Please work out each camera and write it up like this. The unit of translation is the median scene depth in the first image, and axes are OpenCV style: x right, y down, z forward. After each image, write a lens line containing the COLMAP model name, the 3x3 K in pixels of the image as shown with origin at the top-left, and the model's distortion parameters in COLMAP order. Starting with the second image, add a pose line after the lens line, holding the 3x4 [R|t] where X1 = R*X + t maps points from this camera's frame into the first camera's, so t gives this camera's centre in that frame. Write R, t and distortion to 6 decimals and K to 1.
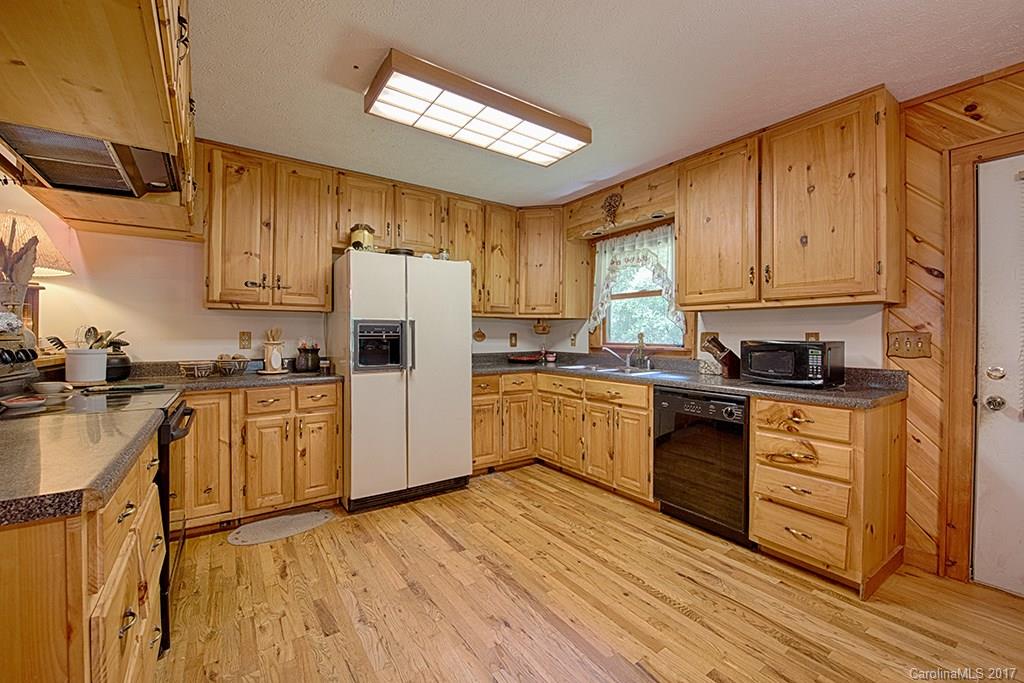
lens RADIAL K [[408.9, 0, 501.1], [0, 408.9, 345.2], [0, 0, 1]] dist [-0.018284, -0.001739]
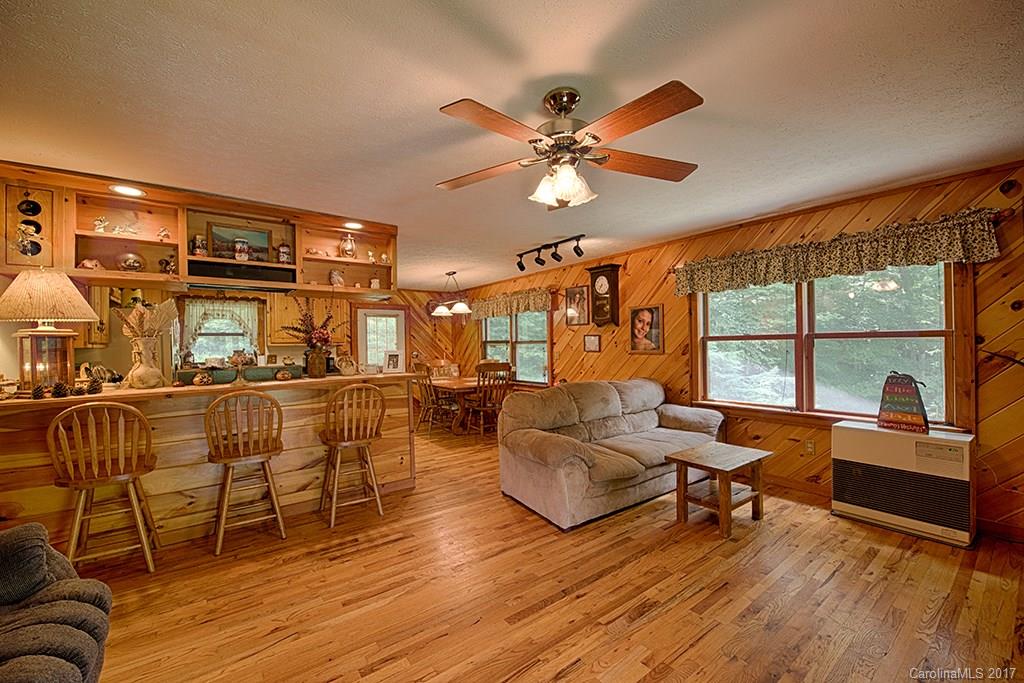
lens RADIAL K [[408.9, 0, 505.2], [0, 408.9, 345.5], [0, 0, 1]] dist [-0.018284, -0.001739]
pose [[-0.035323, -0.009336, 0.999332, -2.325319], [0.039569, 0.999159, 0.010733, -0.076500], [-0.998592, 0.039922, -0.034924, -0.231159]]
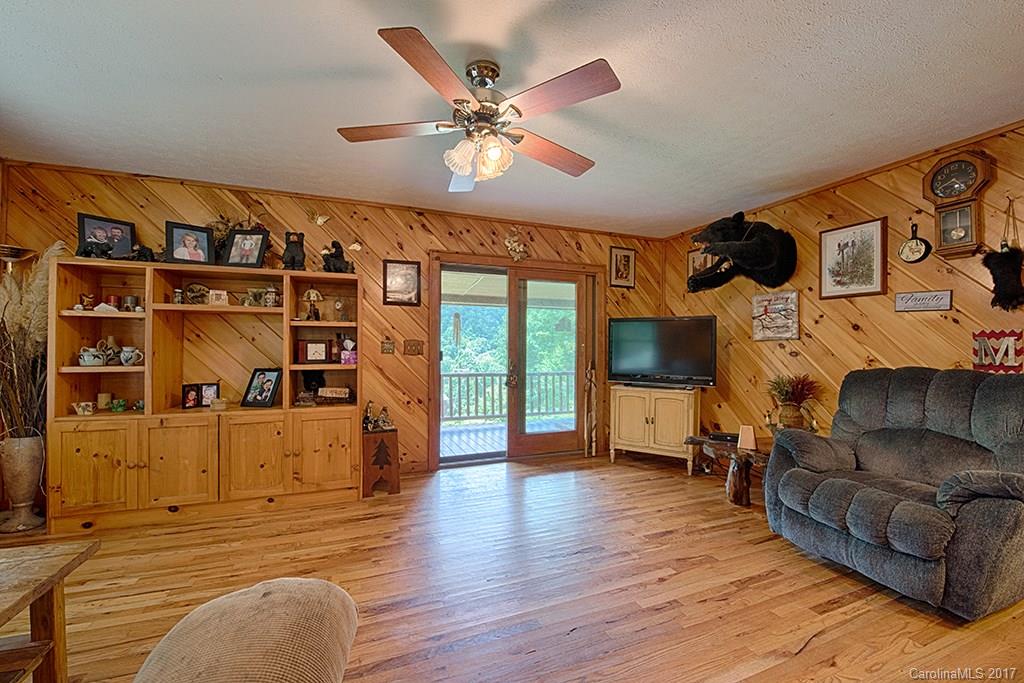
lens RADIAL K [[408.9, 0, 519.2], [0, 408.9, 344.4], [0, 0, 1]] dist [-0.018284, -0.001739]
pose [[-0.200118, -0.014362, -0.979667, -0.682882], [-0.027972, 0.999569, -0.008940, 0.005441], [0.979372, 0.025614, -0.200433, -0.134844]]
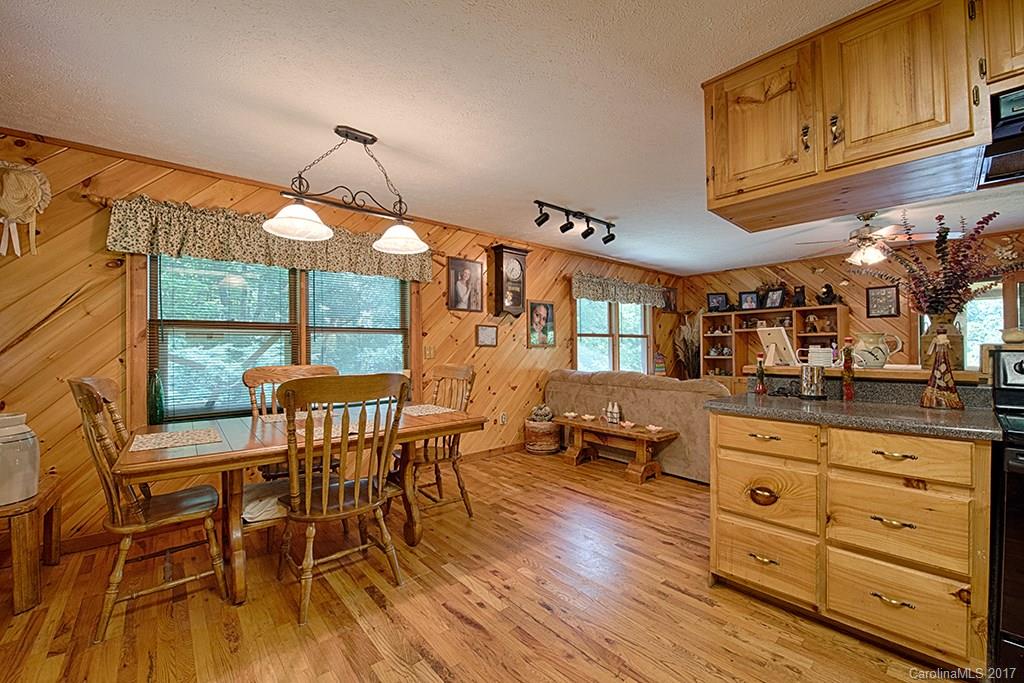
lens RADIAL K [[408.9, 0, 505.7], [0, 408.9, 346.8], [0, 0, 1]] dist [-0.018284, -0.001739]
pose [[-0.992981, 0.000603, -0.118269, 0.257809], [-0.001720, 0.999808, 0.019536, -0.026964], [0.118258, 0.019603, -0.992789, 1.142653]]
